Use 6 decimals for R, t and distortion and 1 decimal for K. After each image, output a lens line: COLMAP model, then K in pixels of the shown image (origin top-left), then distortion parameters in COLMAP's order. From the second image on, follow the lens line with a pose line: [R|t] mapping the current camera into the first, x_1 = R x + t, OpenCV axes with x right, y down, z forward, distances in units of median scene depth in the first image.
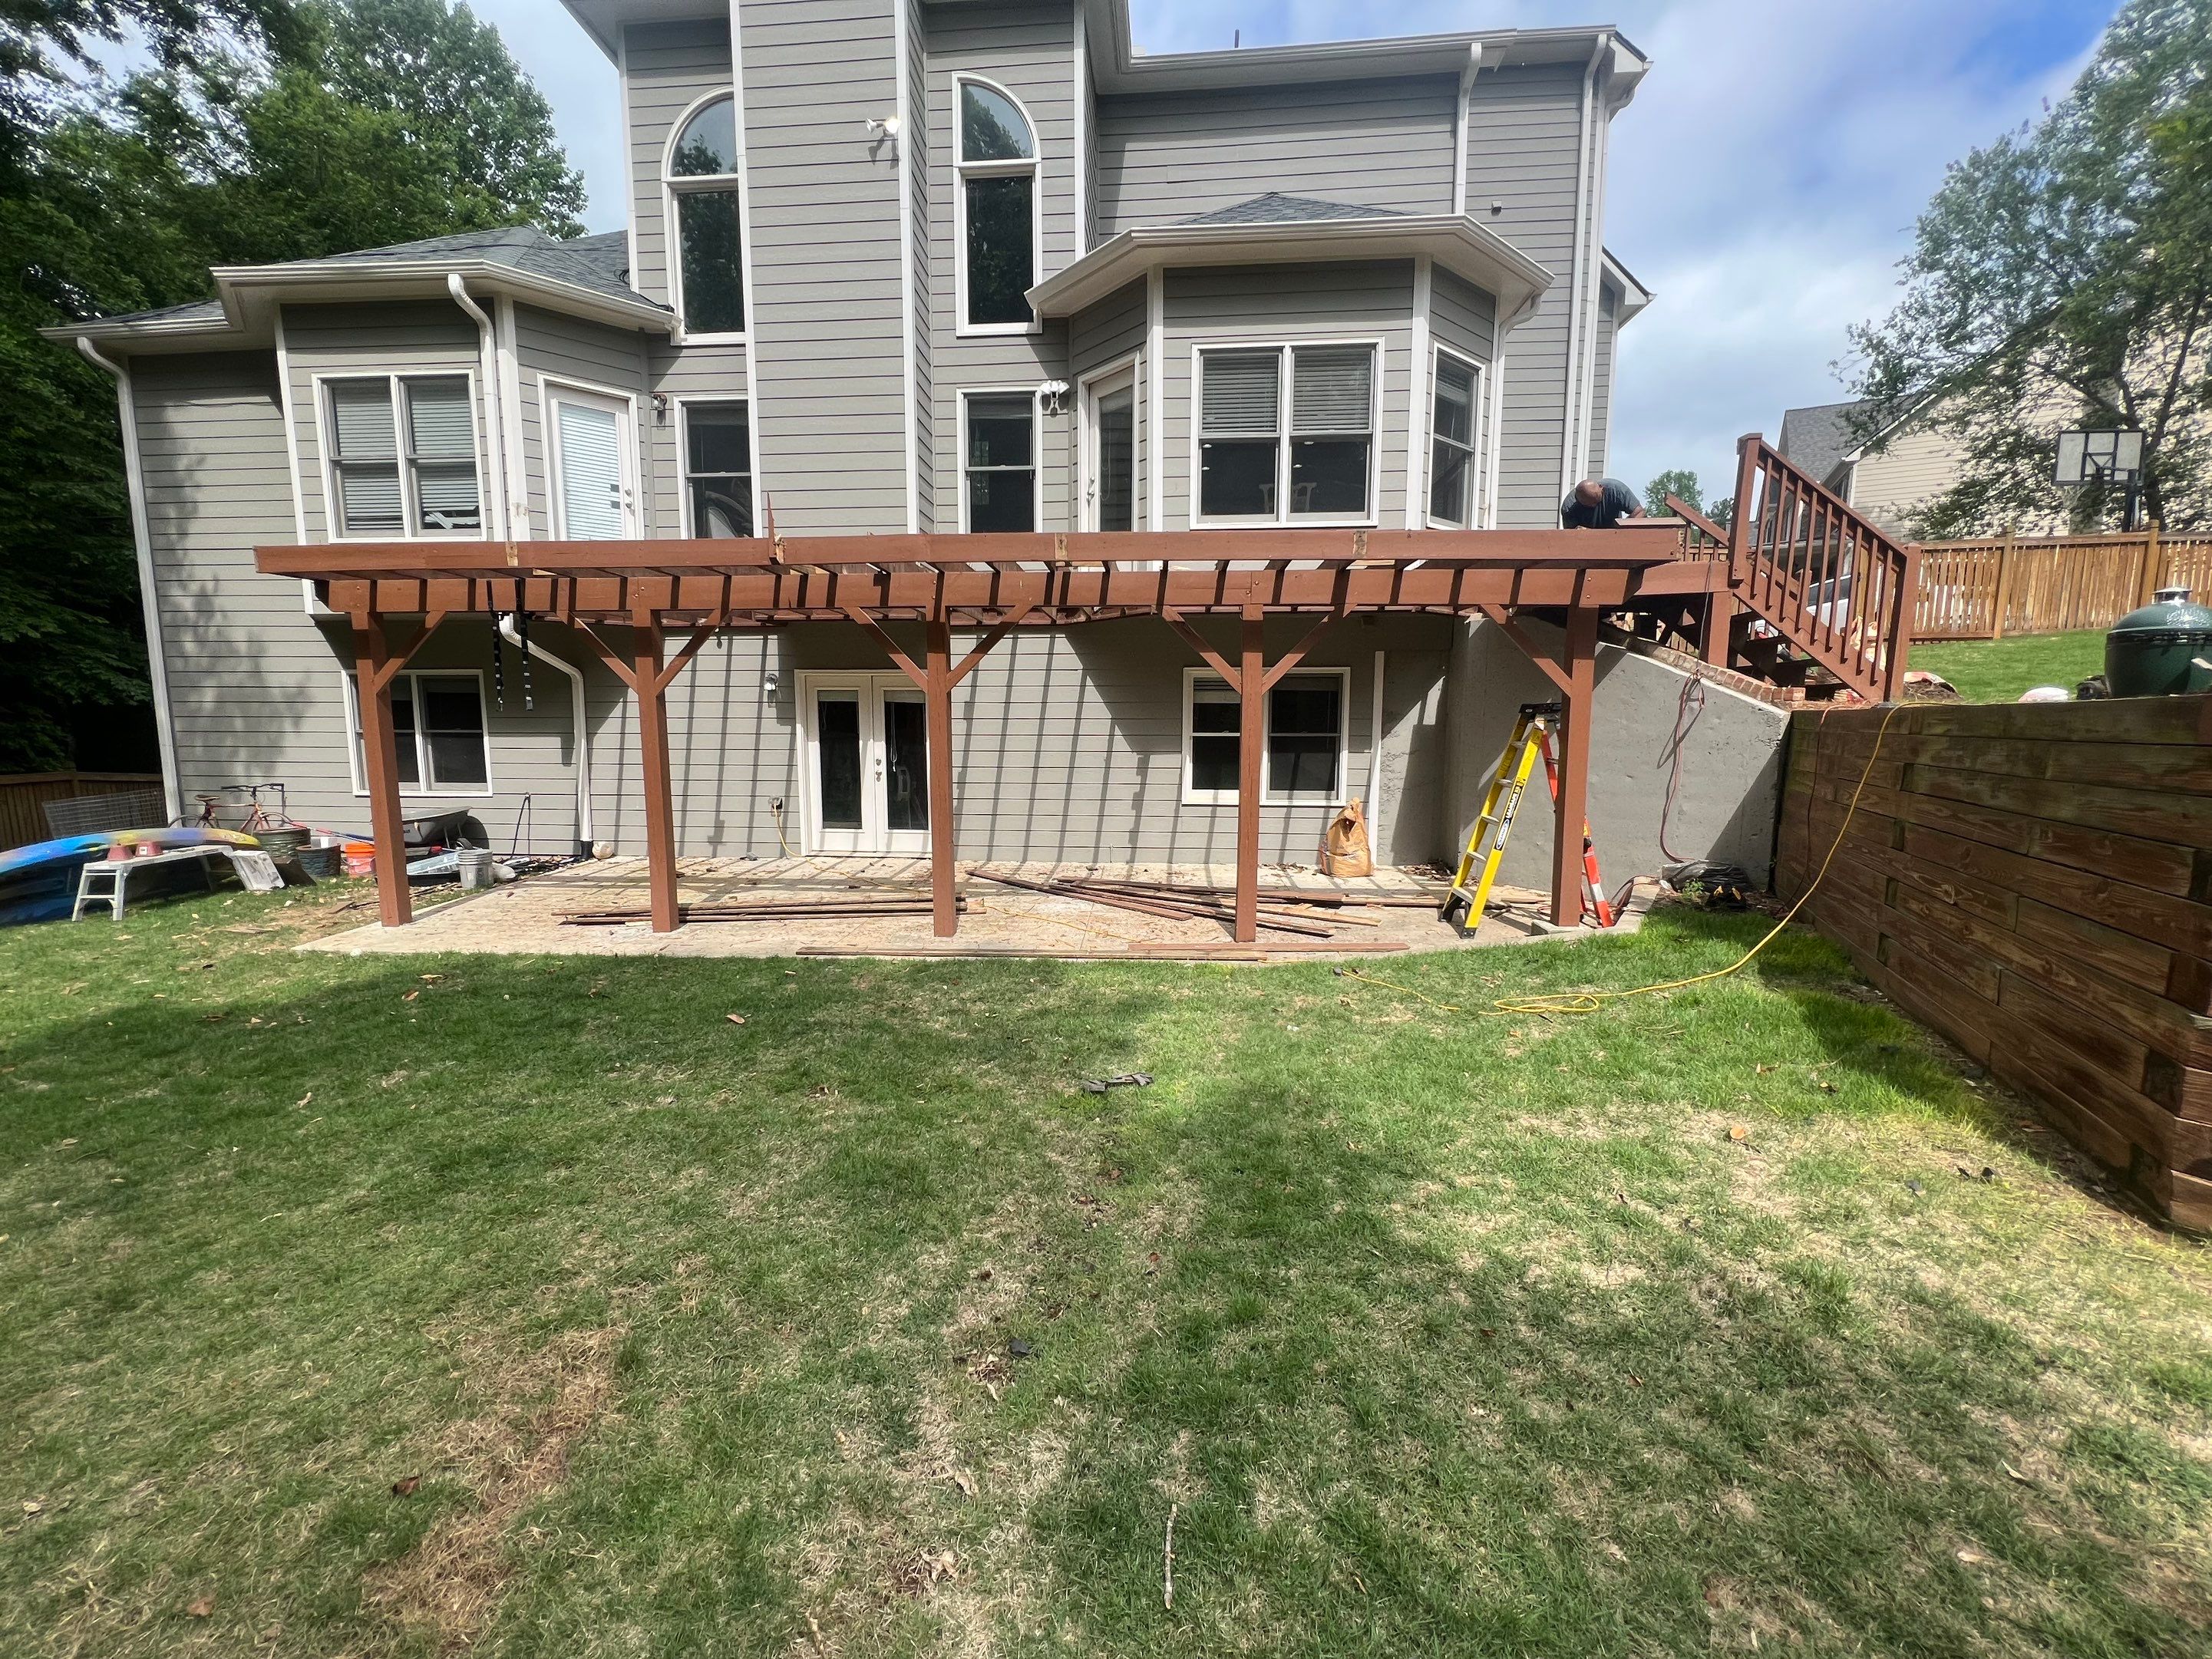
lens RADIAL K [[890.3, 0, 1094.7], [0, 890.3, 831.0], [0, 0, 1]] dist [-0.001281, 0.000944]
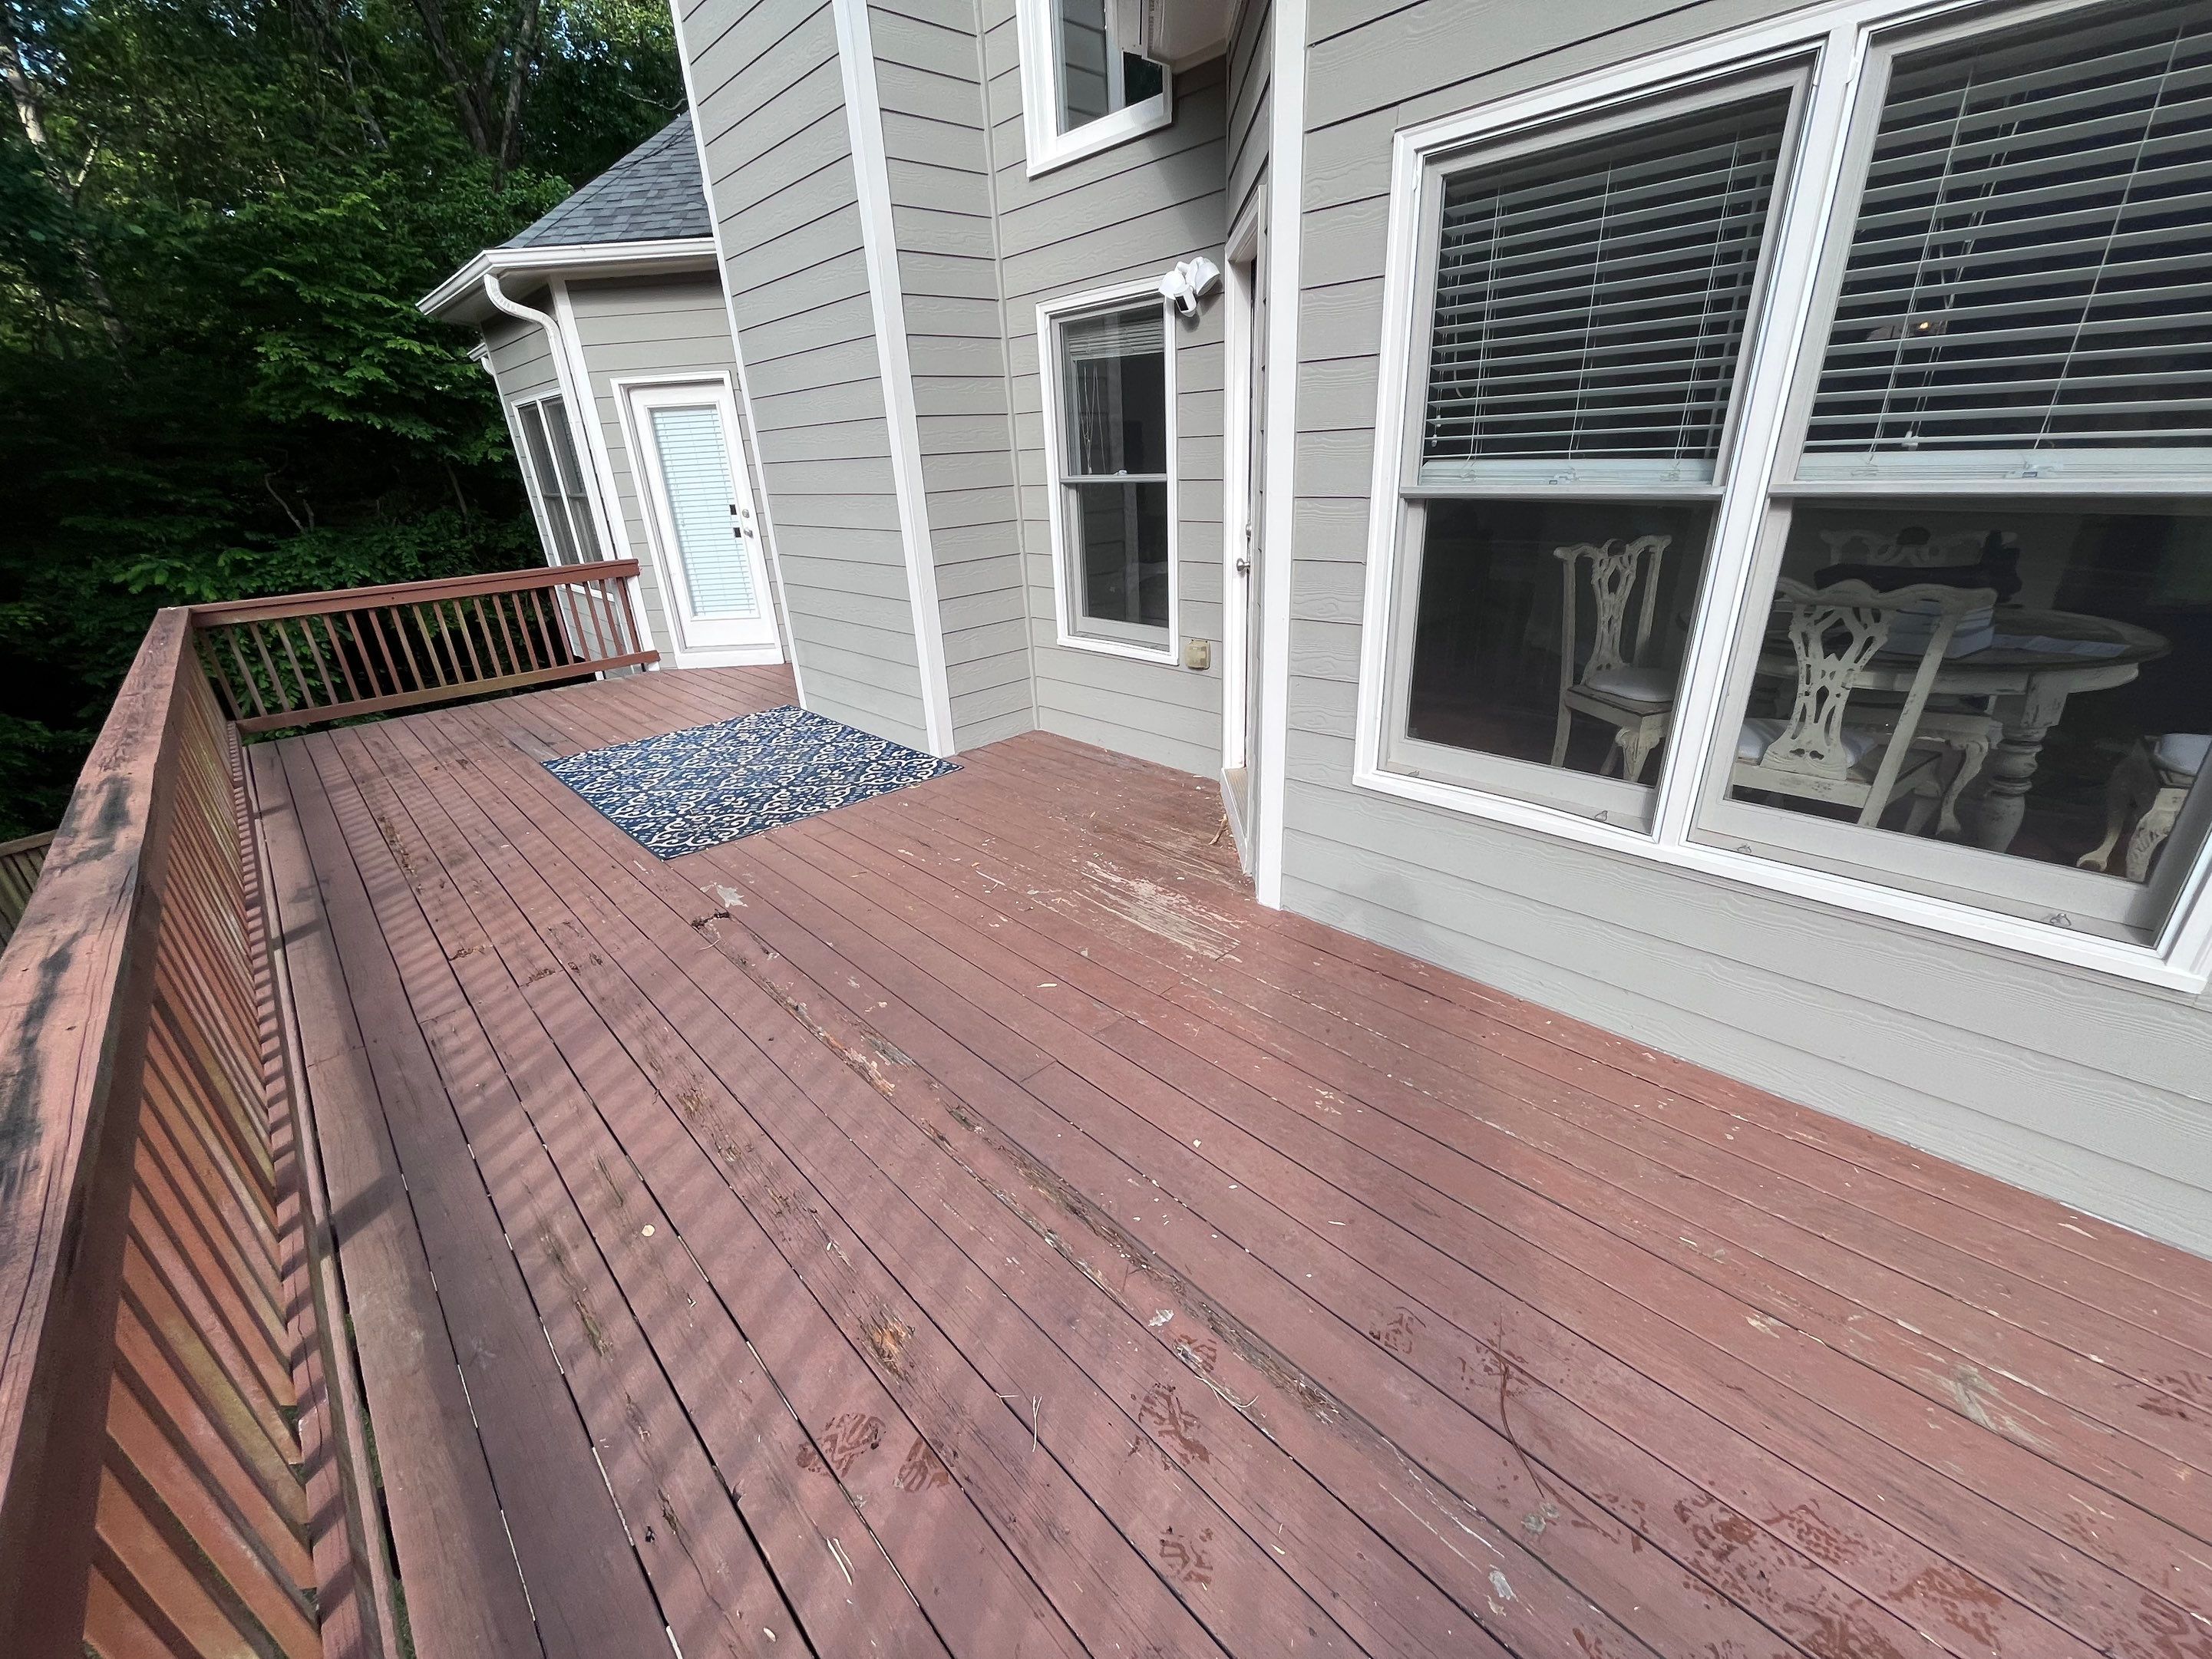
lens RADIAL K [[890.3, 0, 1091.9], [0, 890.3, 833.3], [0, 0, 1]] dist [-0.001281, 0.000944]
pose [[0.745835, 0.225506, -0.626799, 0.230716], [-0.023356, 0.949229, 0.313716, -0.395366], [0.665721, -0.219341, 0.713235, 0.648498]]
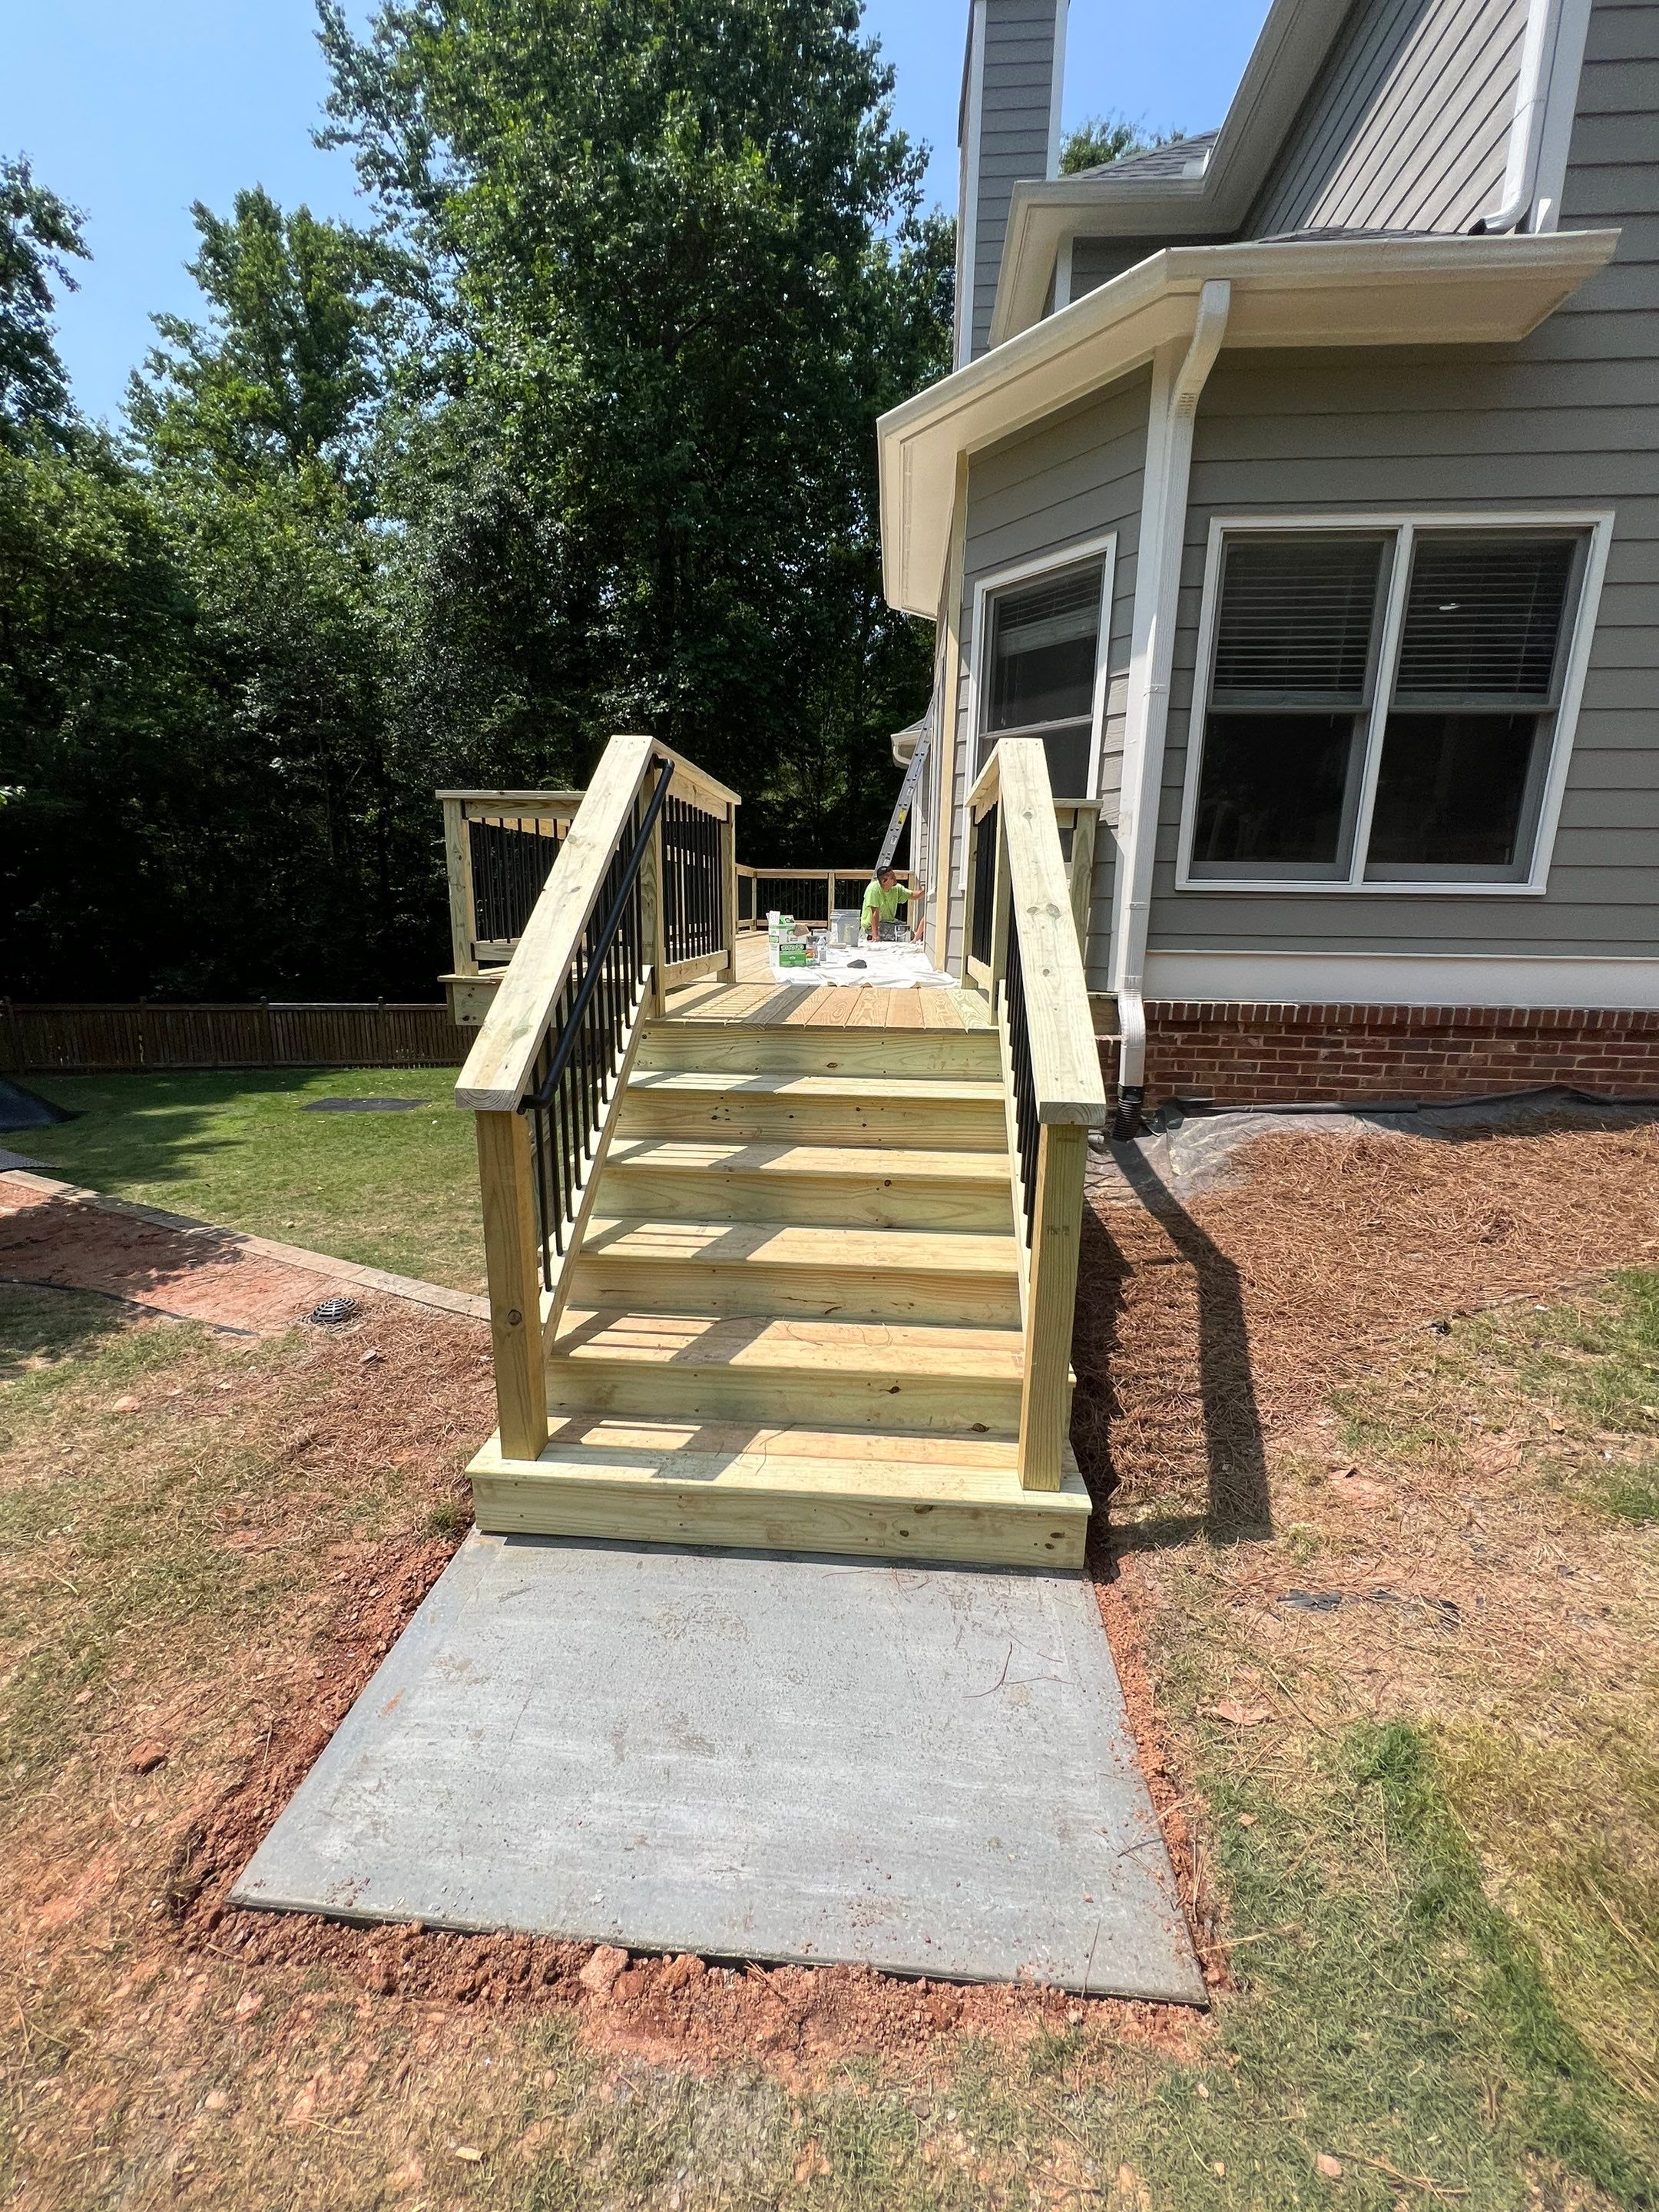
lens RADIAL K [[890.4, 0, 831.8], [0, 890.4, 1107.2], [0, 0, 1]] dist [-0.001281, 0.000944]
pose [[0.014307, 0.214564, -0.976605, 0.972062], [-0.129174, 0.968917, 0.210983, -0.288437], [0.991519, 0.123134, 0.041579, 0.839072]]
